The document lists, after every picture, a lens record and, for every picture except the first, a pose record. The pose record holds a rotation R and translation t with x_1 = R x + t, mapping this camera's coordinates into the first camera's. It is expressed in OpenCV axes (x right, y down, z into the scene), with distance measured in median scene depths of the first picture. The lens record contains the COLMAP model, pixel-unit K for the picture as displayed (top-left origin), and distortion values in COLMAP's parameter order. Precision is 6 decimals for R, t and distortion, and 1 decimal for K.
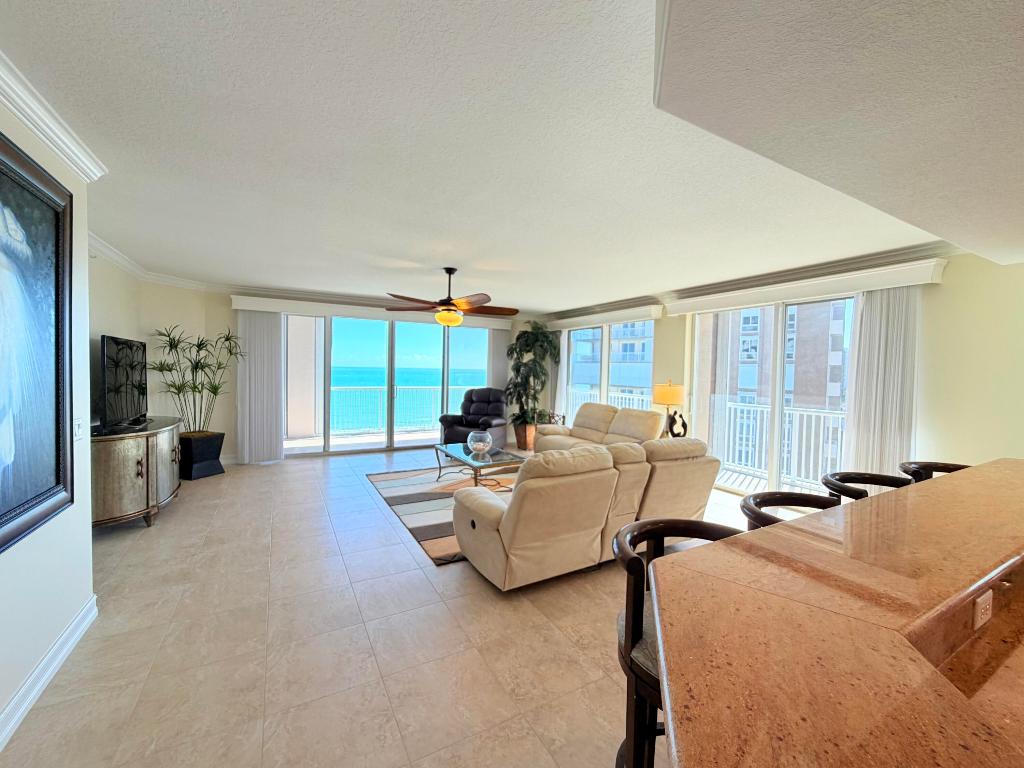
lens RADIAL K [[411.9, 0, 512.0], [0, 411.9, 384.0], [0, 0, 1]] dist [0.000692, 0.000095]
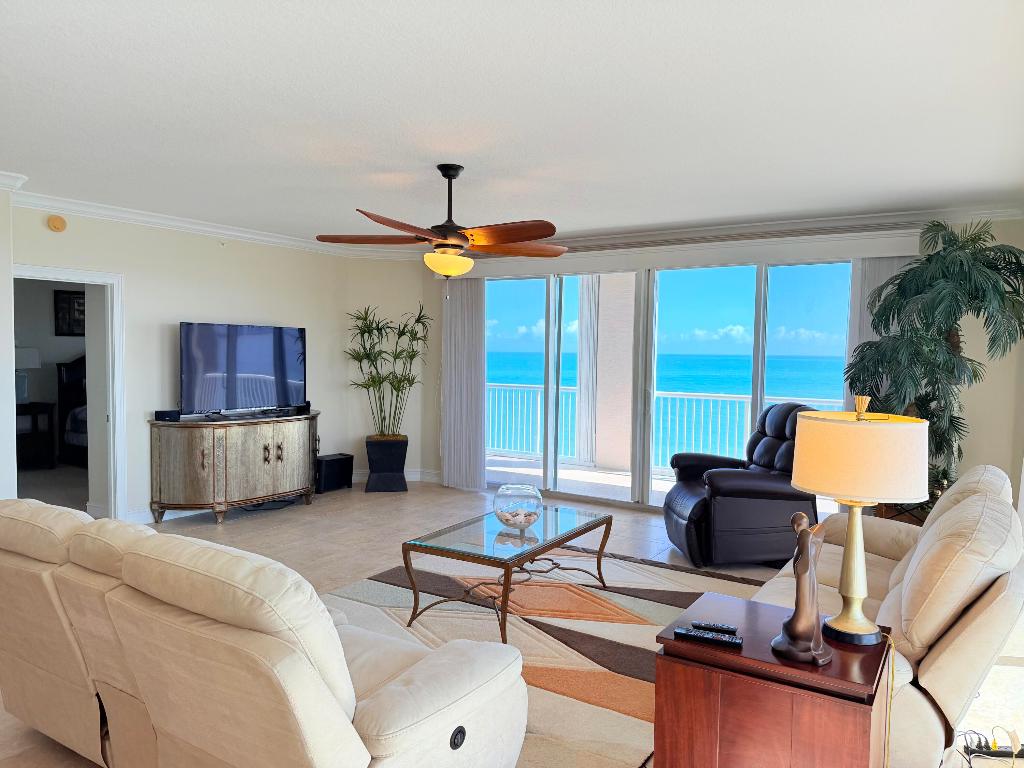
lens RADIAL K [[714.6, 0, 512.0], [0, 714.6, 384.0], [0, 0, 1]] dist [0.090572, -0.117435]
pose [[0.476775, 0.029554, -0.878528, 0.707758], [-0.035012, 0.999280, 0.014615, -0.015714], [0.878328, 0.023792, 0.477467, 0.635853]]
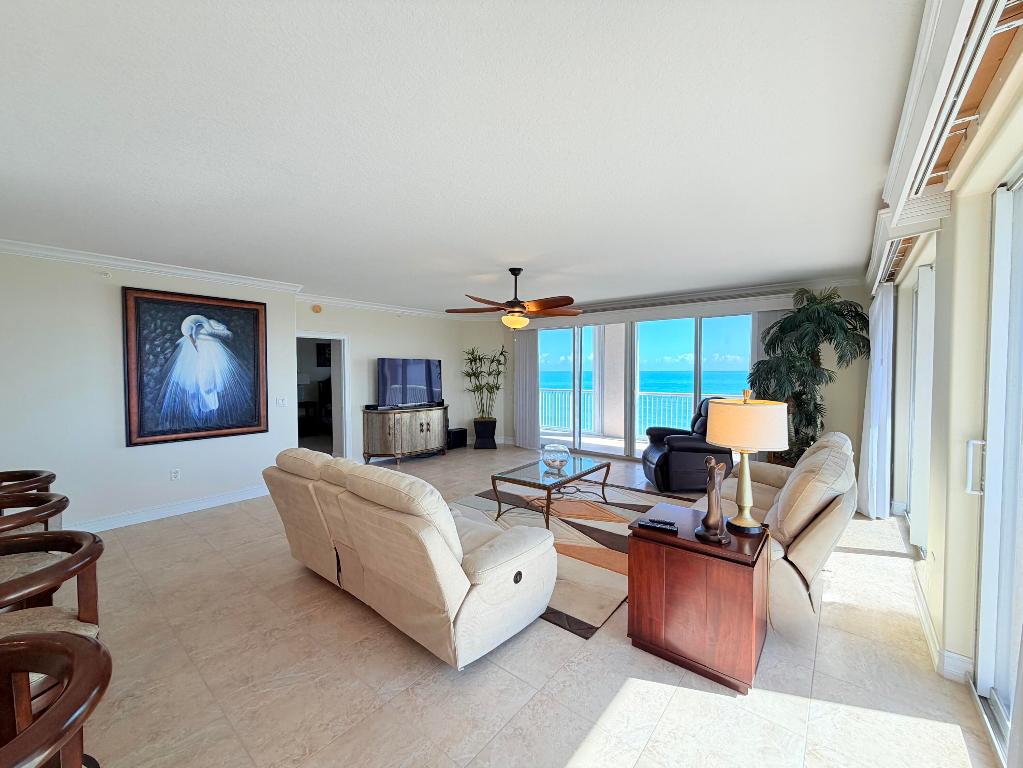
lens RADIAL K [[411.5, 0, 511.5], [0, 411.5, 384.0], [0, 0, 1]] dist [0.000692, 0.000095]
pose [[0.364546, 0.006750, -0.931161, 0.746725], [-0.020950, 0.999780, -0.000955, -0.007665], [0.930950, 0.019856, 0.364608, 0.645508]]
